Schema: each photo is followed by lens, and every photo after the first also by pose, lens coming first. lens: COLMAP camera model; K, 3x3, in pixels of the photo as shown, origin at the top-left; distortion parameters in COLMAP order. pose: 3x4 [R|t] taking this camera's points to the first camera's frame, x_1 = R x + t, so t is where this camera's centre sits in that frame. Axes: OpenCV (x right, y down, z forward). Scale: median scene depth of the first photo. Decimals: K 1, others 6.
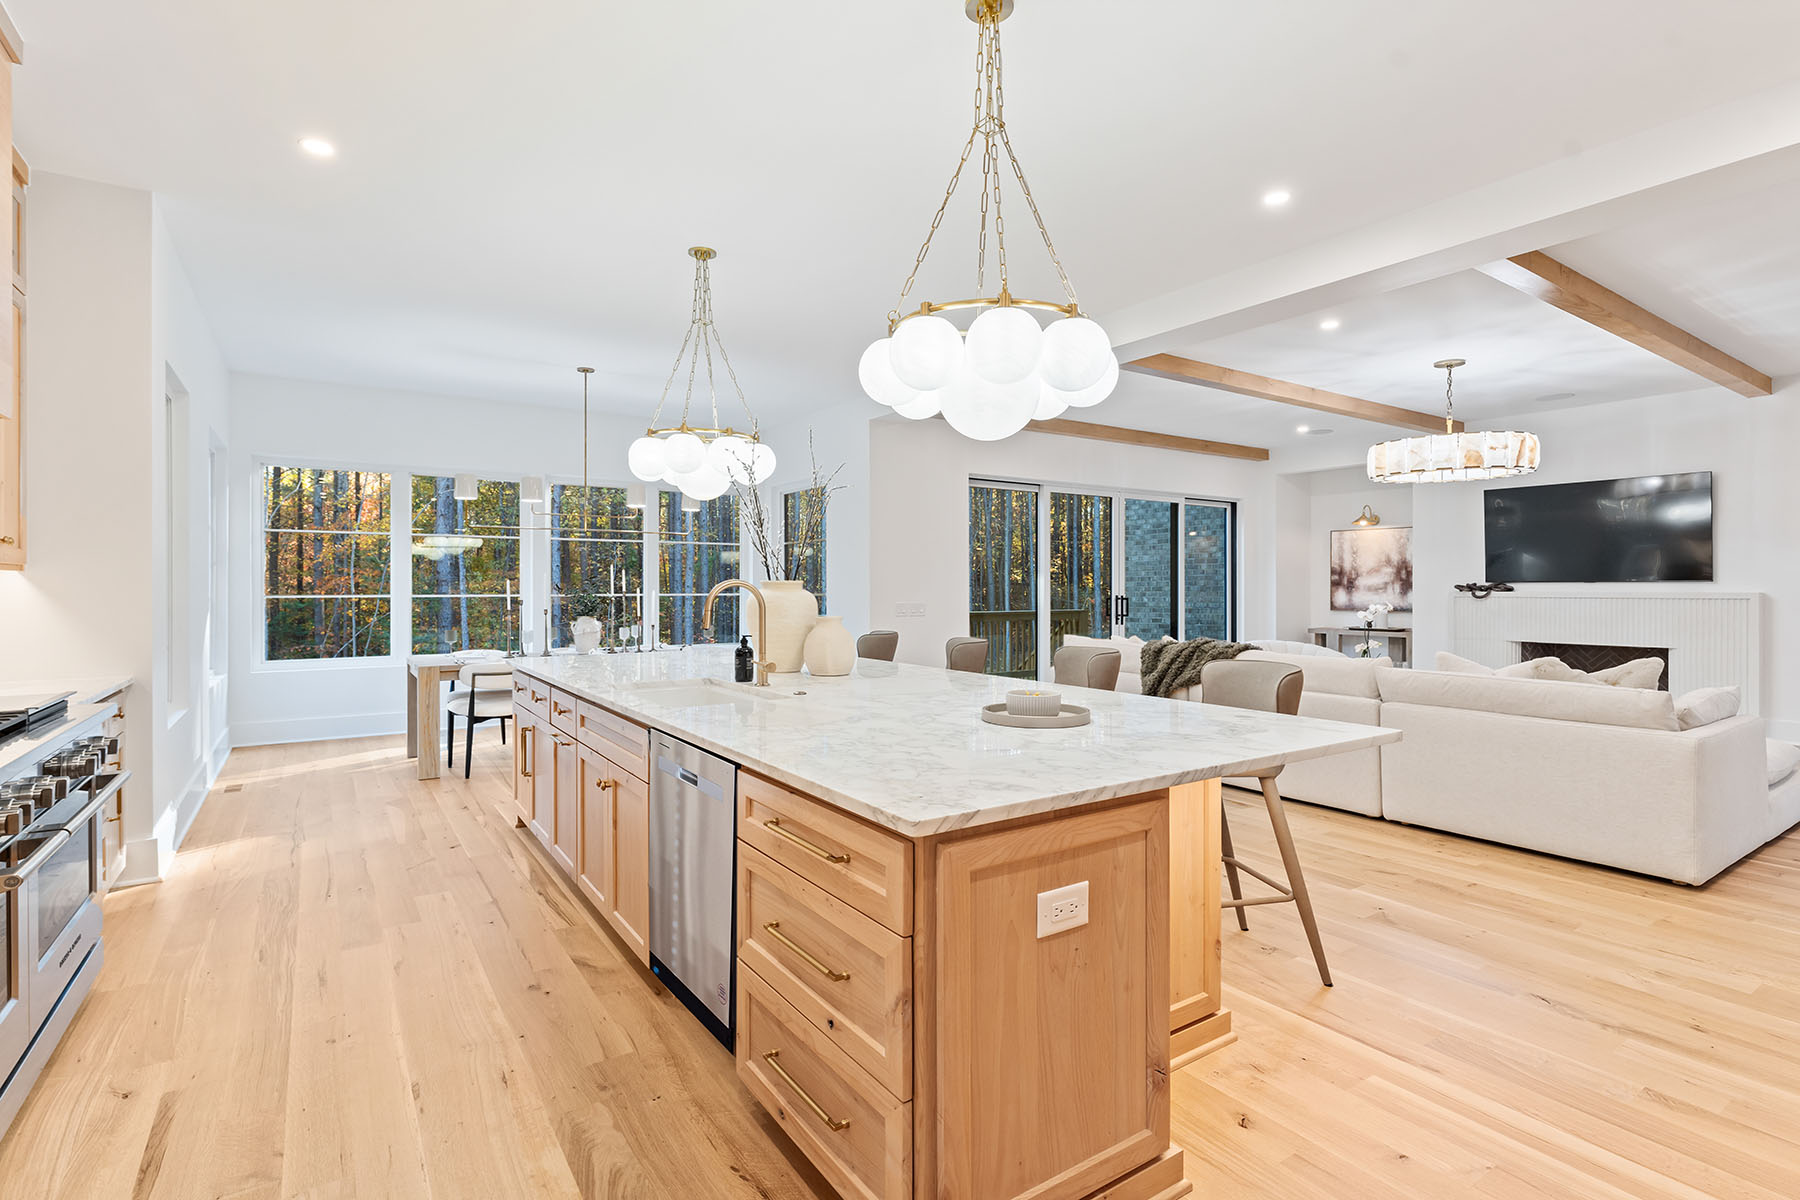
lens RADIAL K [[863.9, 0, 898.2], [0, 863.9, 588.0], [0, 0, 1]] dist [-0.002697, 0.000235]
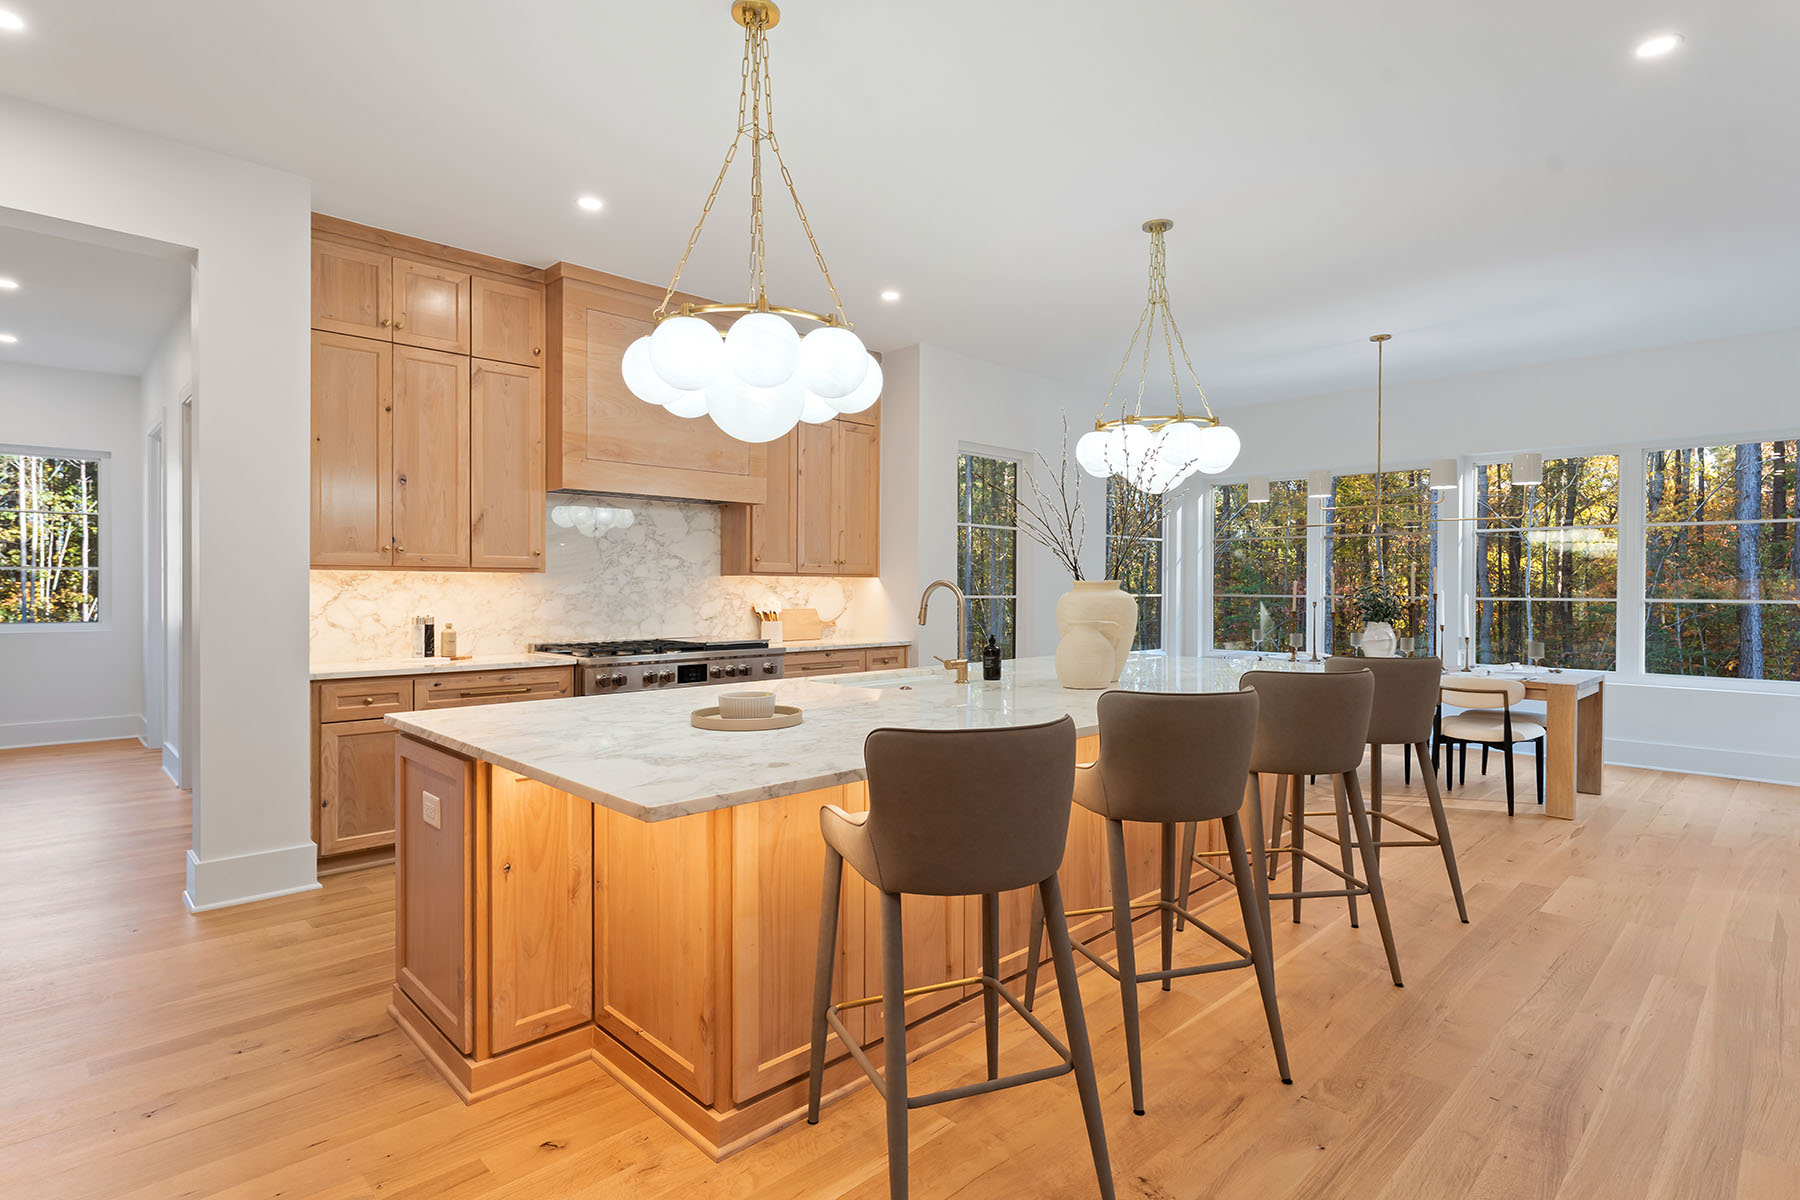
lens RADIAL K [[896.7, 0, 907.0], [0, 896.7, 592.5], [0, 0, 1]] dist [-0.003306, -0.000105]
pose [[0.181582, 0.008527, -0.983339, 0.427323], [-0.005585, 0.999955, 0.007640, -0.001370], [0.983360, 0.004105, 0.181621, 0.363598]]
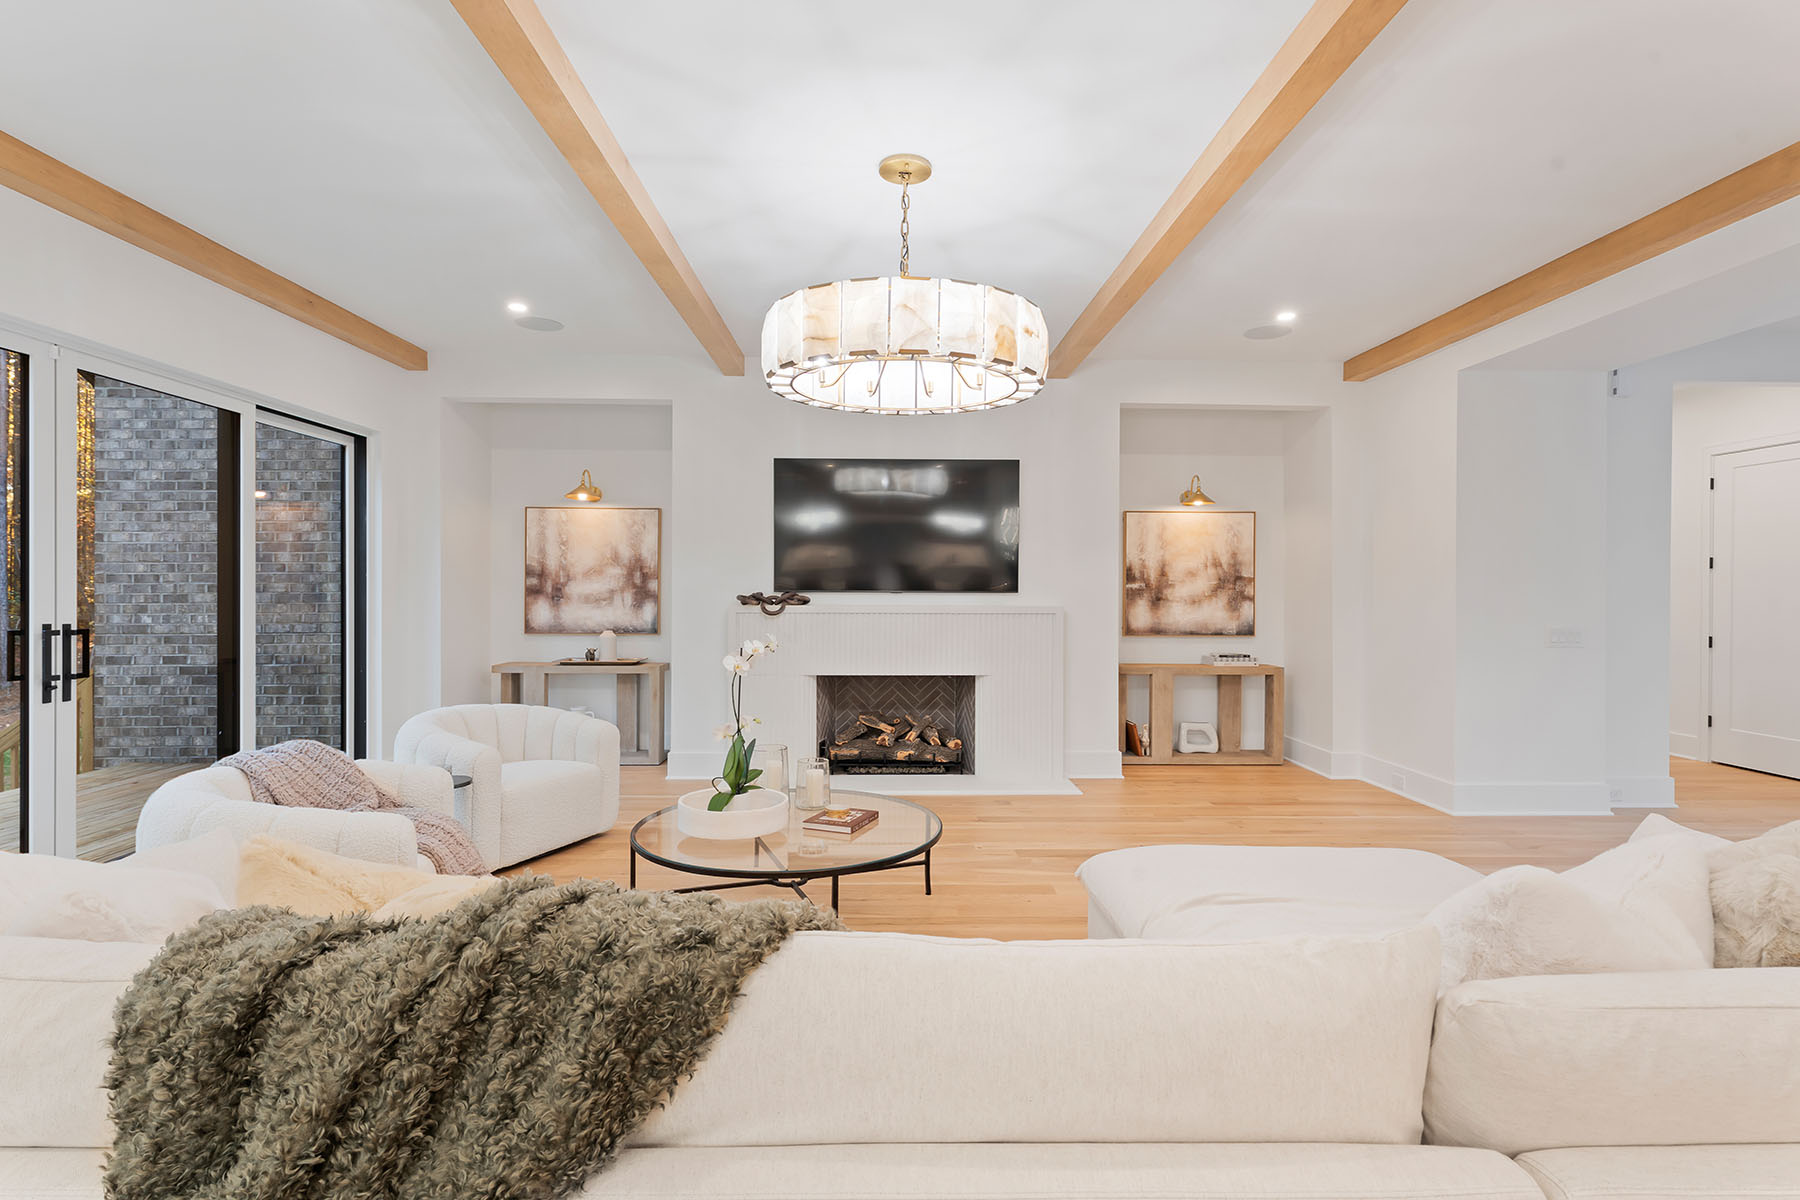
lens RADIAL K [[864.8, 0, 902.0], [0, 864.8, 594.8], [0, 0, 1]] dist [-0.002700, -0.000384]
pose [[0.541956, -0.001952, 0.840405, 0.194189], [-0.003137, 0.999986, 0.004346, -0.009289], [-0.840401, -0.004992, 0.541942, 0.678240]]
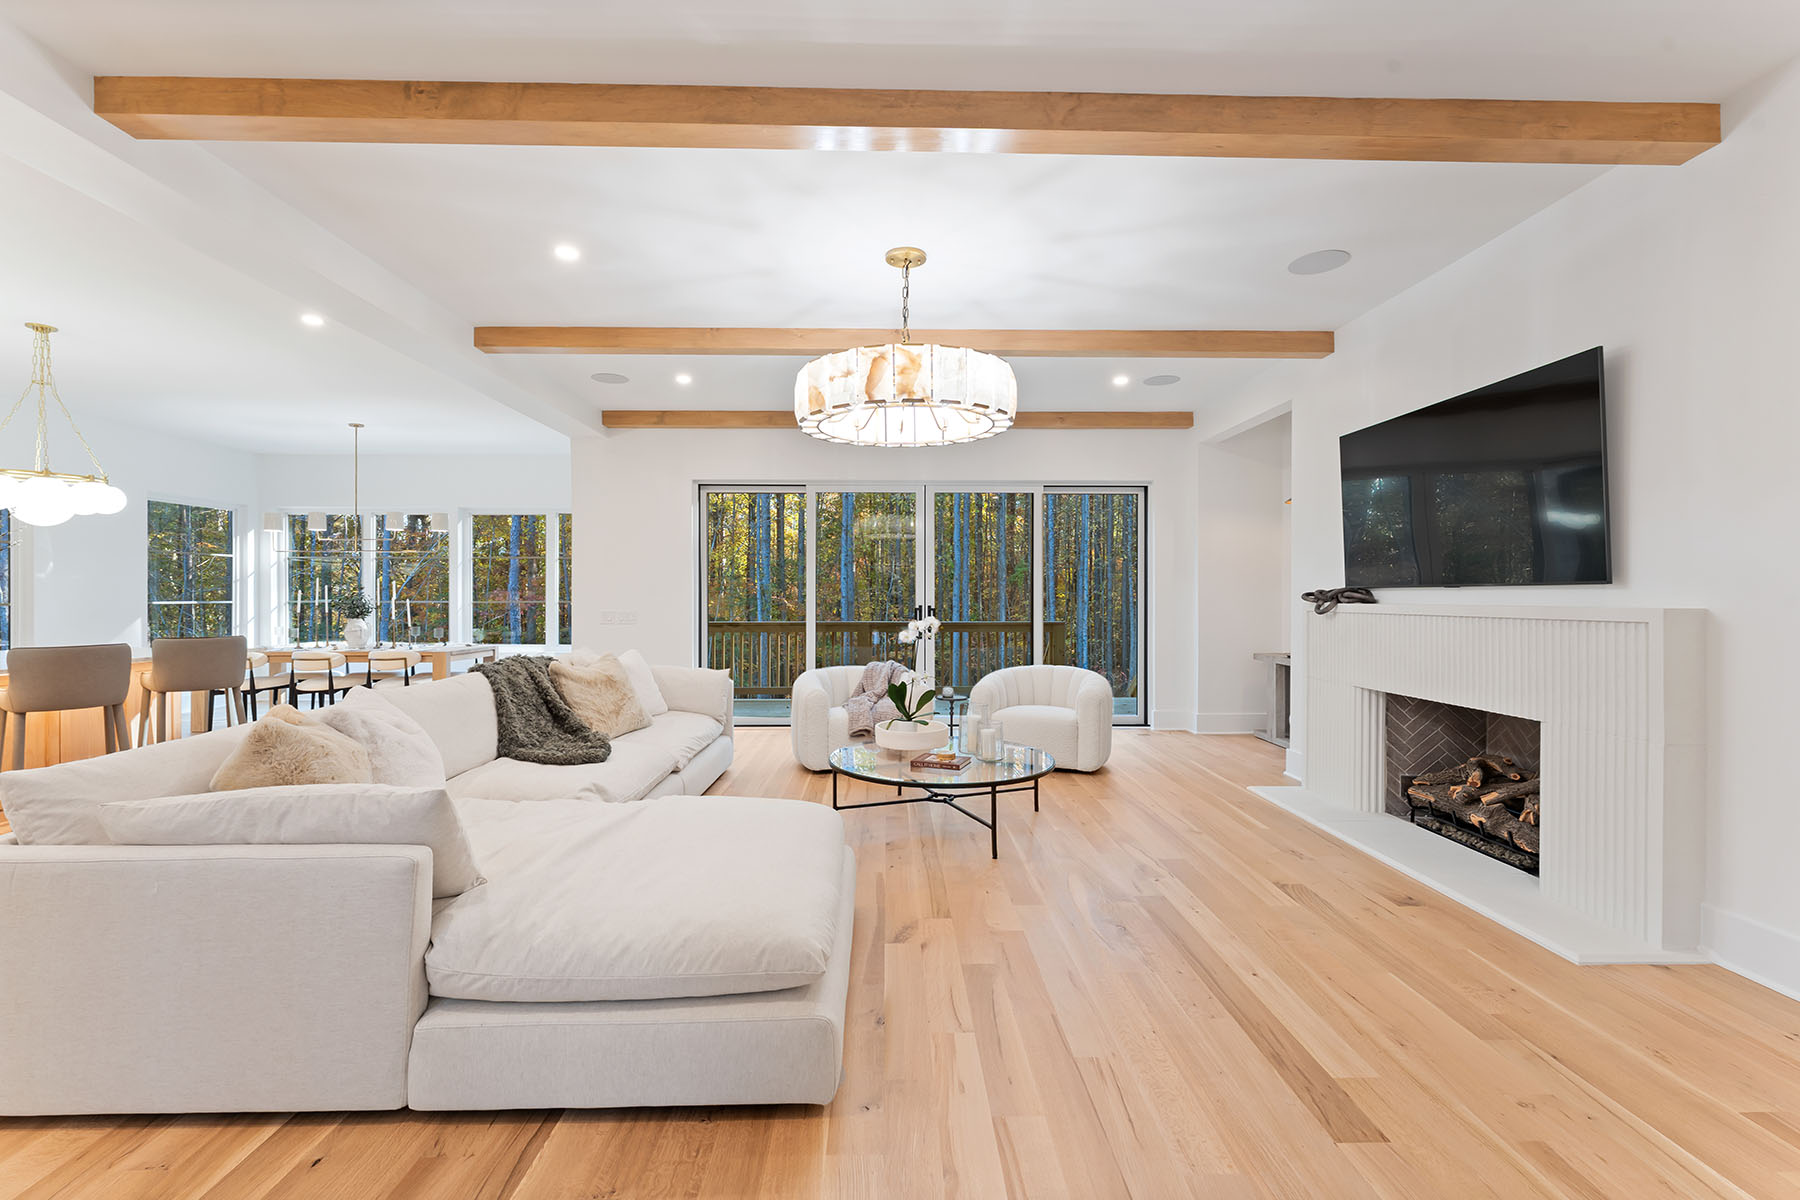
lens RADIAL K [[765.6, 0, 903.2], [0, 765.6, 594.5], [0, 0, 1]] dist [-0.001132, -0.000322]
pose [[0.838117, -0.001195, -0.545489, 0.899119], [-0.000646, 0.999995, -0.003184, -0.000013], [0.545489, 0.003021, 0.838112, 0.476780]]
